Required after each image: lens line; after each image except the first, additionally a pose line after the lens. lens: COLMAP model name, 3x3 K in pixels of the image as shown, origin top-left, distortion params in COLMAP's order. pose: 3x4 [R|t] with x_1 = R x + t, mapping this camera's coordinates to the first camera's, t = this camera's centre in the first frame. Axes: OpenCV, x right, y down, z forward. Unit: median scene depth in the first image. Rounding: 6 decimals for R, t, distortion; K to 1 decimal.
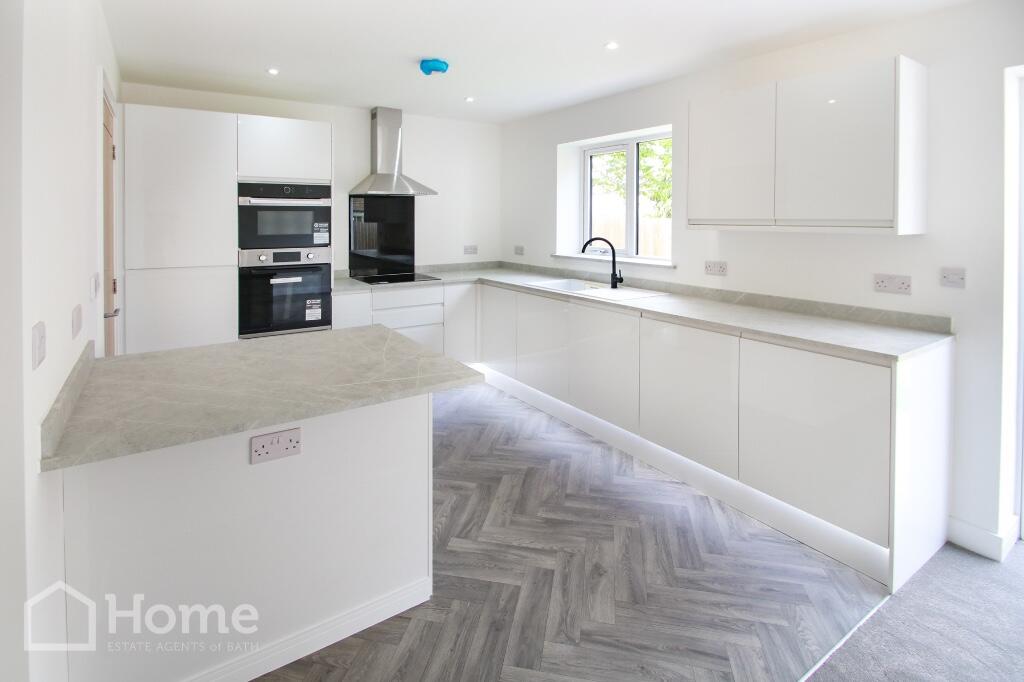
lens RADIAL K [[512.5, 0, 503.5], [0, 512.5, 224.5], [0, 0, 1]] dist [0.000520, -0.000037]
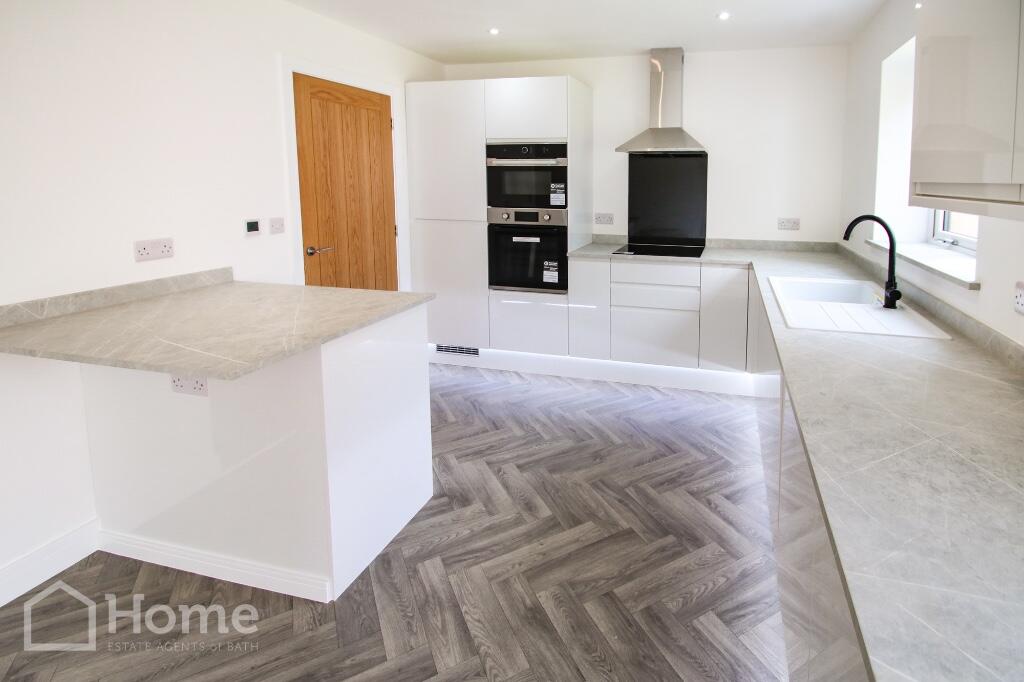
lens RADIAL K [[515.1, 0, 610.7], [0, 515.1, 231.1], [0, 0, 1]] dist [0.000189, -0.000496]
pose [[0.684589, 0.078685, -0.724670, 0.429355], [-0.021019, 0.995874, 0.088276, -0.001889], [0.728627, -0.045201, 0.683418, 0.420550]]
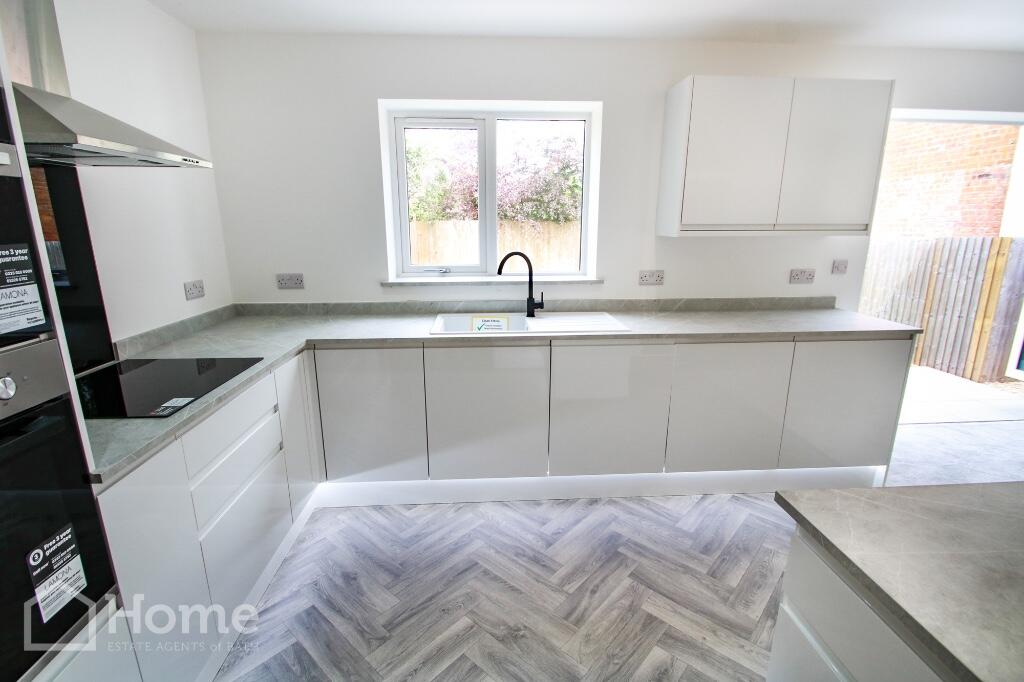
lens RADIAL K [[484.3, 0, 512.0], [0, 484.3, 341.0], [0, 0, 1]] dist [0.003179, -0.000116]
pose [[0.506615, -0.204019, 0.837686, -0.449193], [0.014399, 0.973466, 0.228380, -0.008997], [-0.862052, -0.103639, 0.496110, 0.693481]]
